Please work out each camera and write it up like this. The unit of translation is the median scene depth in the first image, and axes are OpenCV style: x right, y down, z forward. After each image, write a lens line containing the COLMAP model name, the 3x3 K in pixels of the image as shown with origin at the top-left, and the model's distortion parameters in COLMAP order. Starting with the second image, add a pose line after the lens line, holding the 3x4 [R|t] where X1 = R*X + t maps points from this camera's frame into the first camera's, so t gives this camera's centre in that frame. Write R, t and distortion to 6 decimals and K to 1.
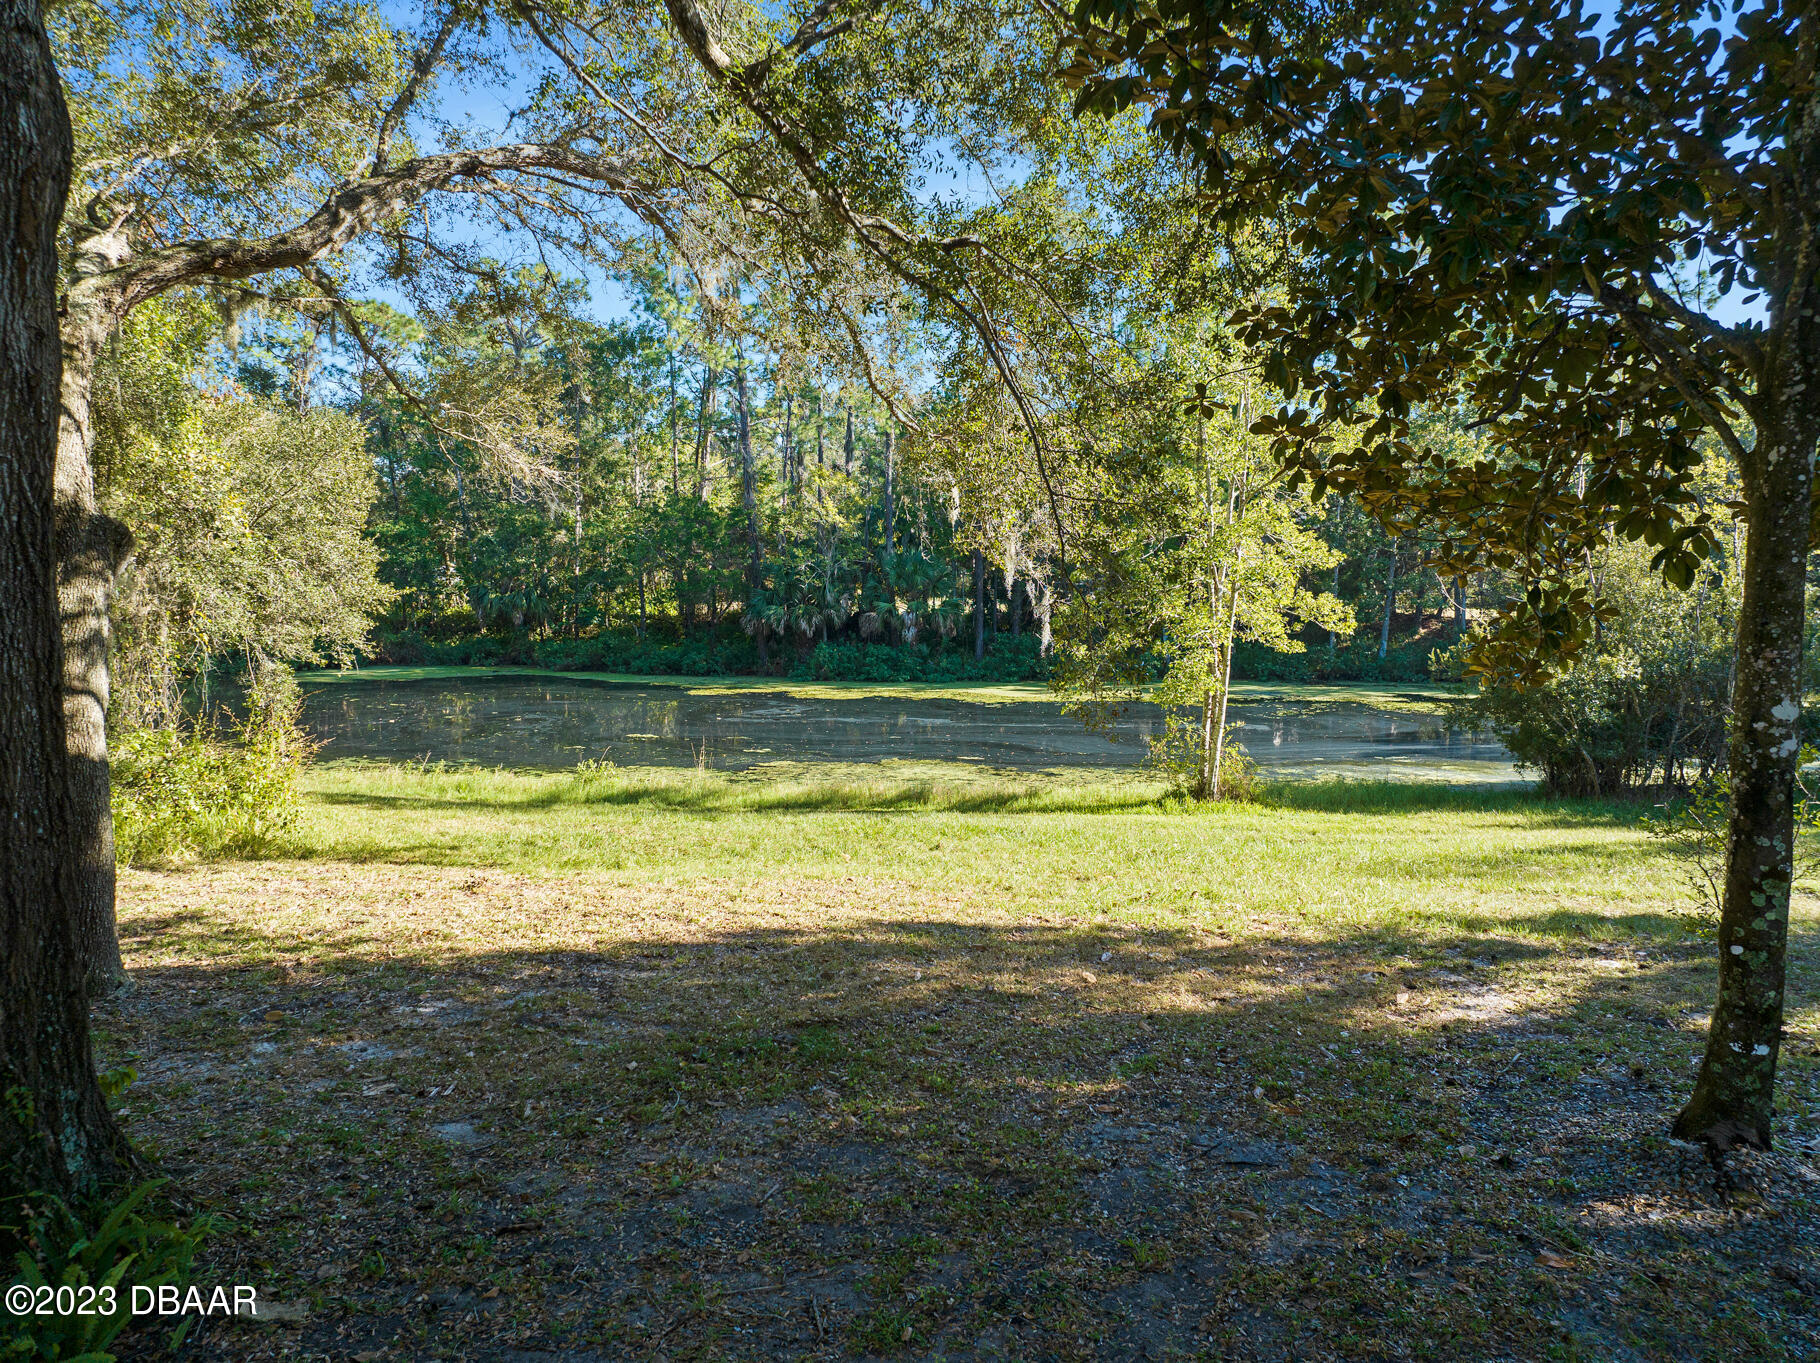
lens RADIAL K [[1288.1, 0, 913.8], [0, 1288.1, 684.1], [0, 0, 1]] dist [-0.026996, 0.000489]
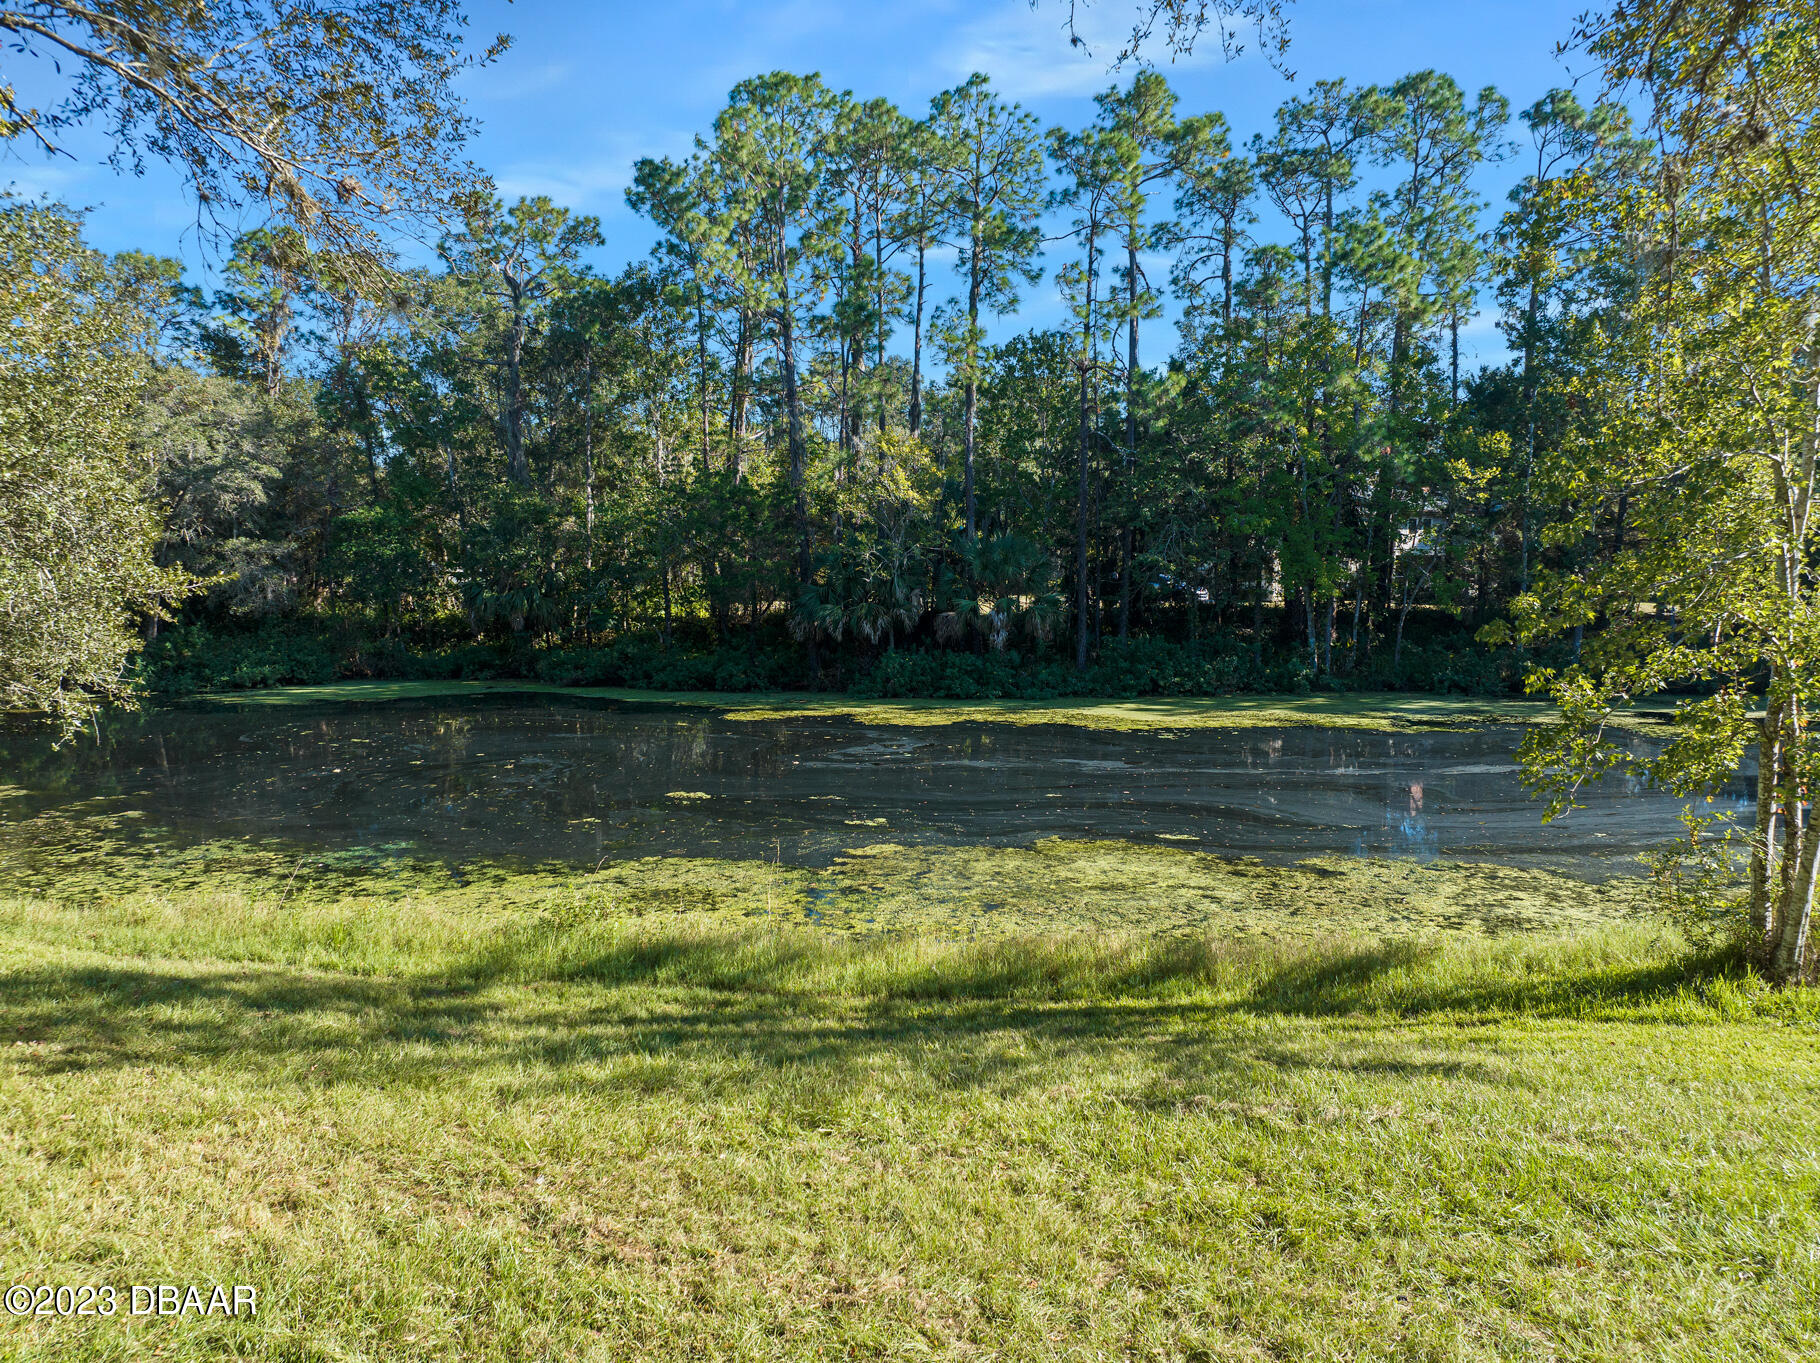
lens RADIAL K [[1288.1, 0, 907.0], [0, 1288.1, 677.8], [0, 0, 1]] dist [-0.026996, 0.000489]
pose [[0.999676, -0.006126, -0.024698, -0.036371], [0.006017, 0.999972, -0.004474, -0.010114], [0.024725, 0.004324, 0.999685, 0.176739]]
